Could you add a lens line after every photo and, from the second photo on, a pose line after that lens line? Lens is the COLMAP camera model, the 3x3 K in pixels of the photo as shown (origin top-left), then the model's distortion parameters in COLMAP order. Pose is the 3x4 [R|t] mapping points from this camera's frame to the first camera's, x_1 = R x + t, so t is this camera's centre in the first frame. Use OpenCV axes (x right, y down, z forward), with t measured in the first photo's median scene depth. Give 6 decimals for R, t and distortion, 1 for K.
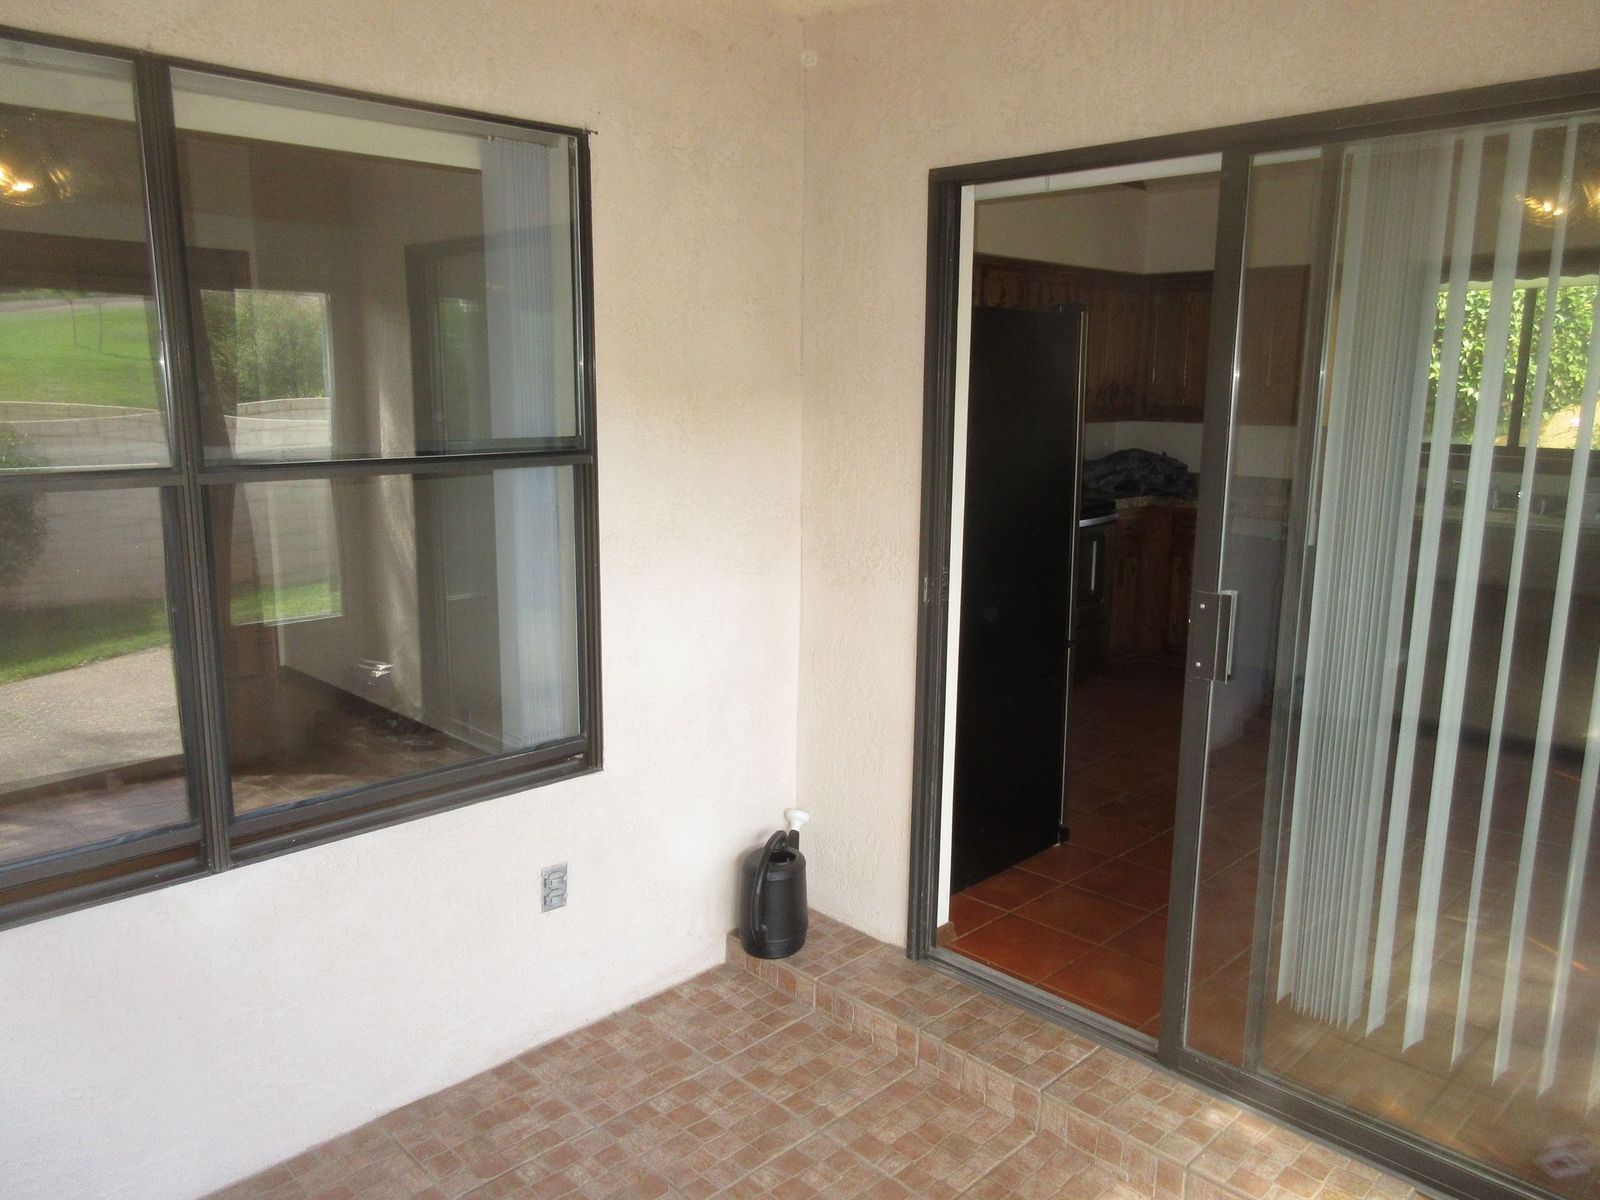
lens RADIAL K [[1195.0, 0, 798.5], [0, 1195.0, 599.8], [0, 0, 1]] dist [0.007483, 0.014223]
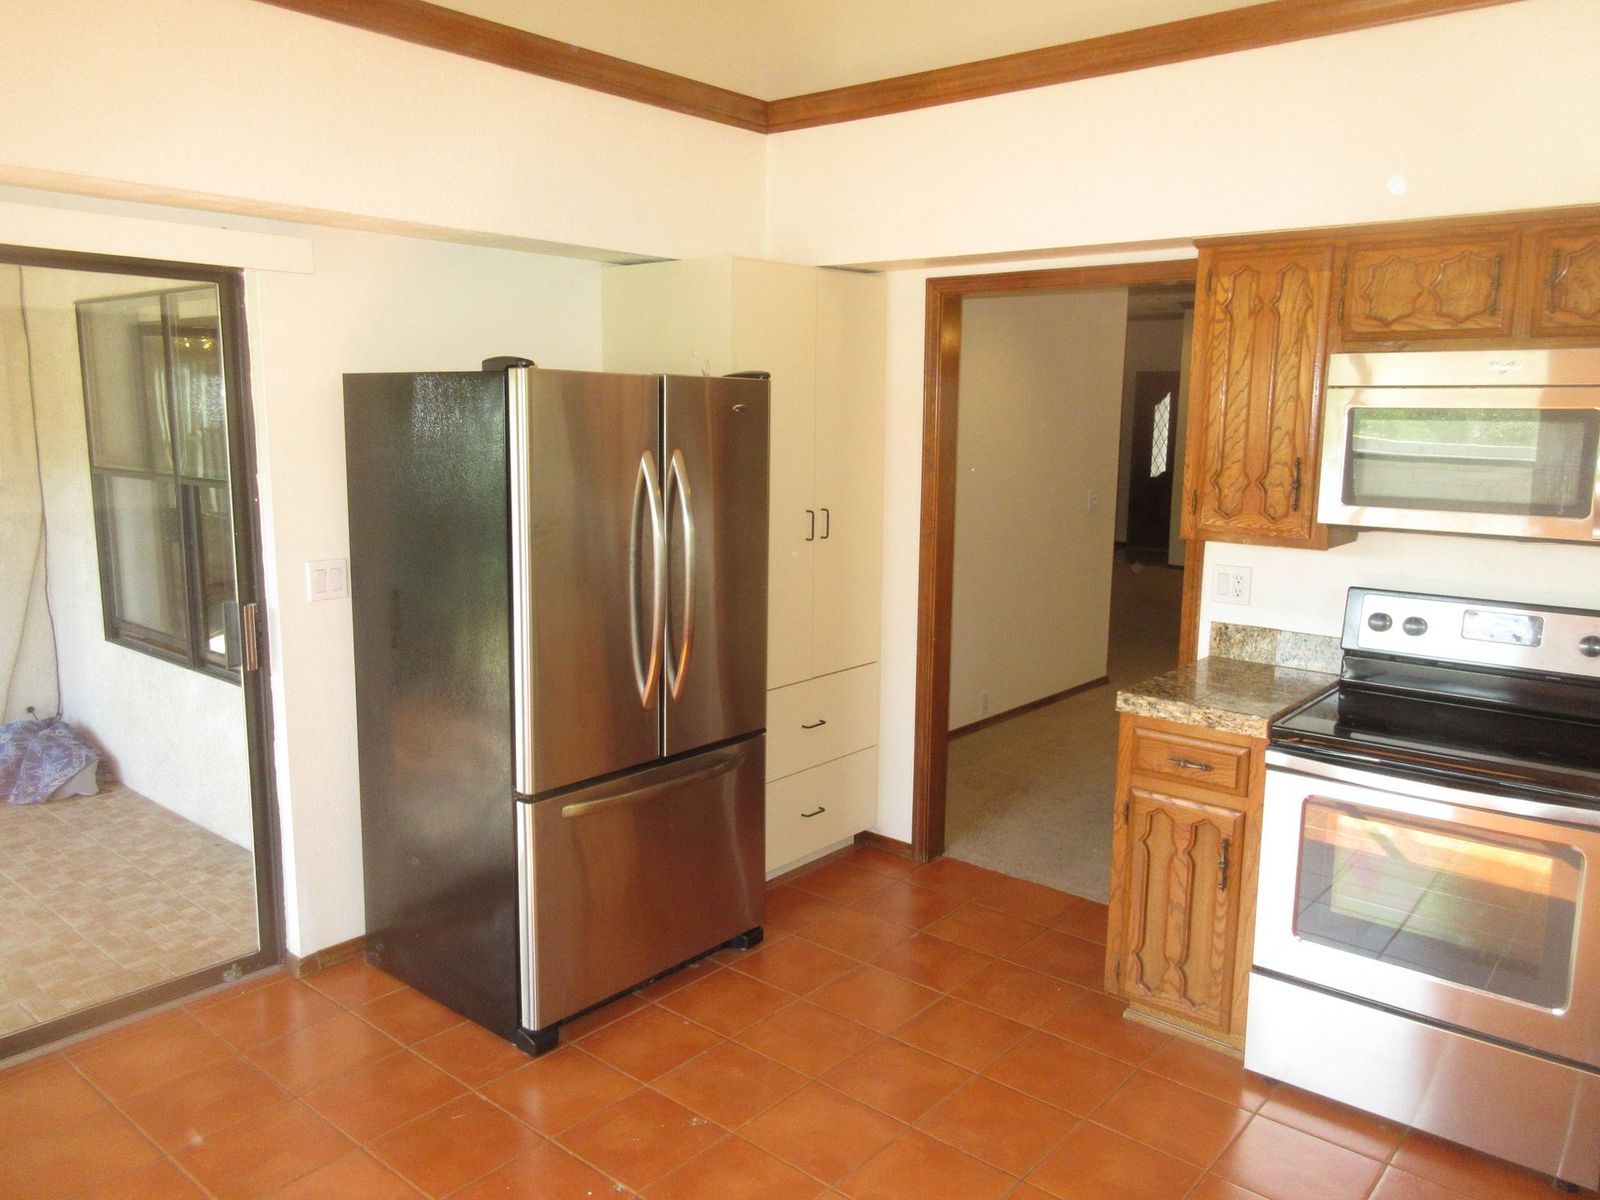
lens RADIAL K [[1195.0, 0, 796.9], [0, 1195.0, 595.7], [0, 0, 1]] dist [0.007483, 0.014223]
pose [[0.085809, 0.146289, -0.985513, 1.409248], [-0.196276, 0.972259, 0.127231, -0.309707], [0.976787, 0.182515, 0.112142, 1.543000]]
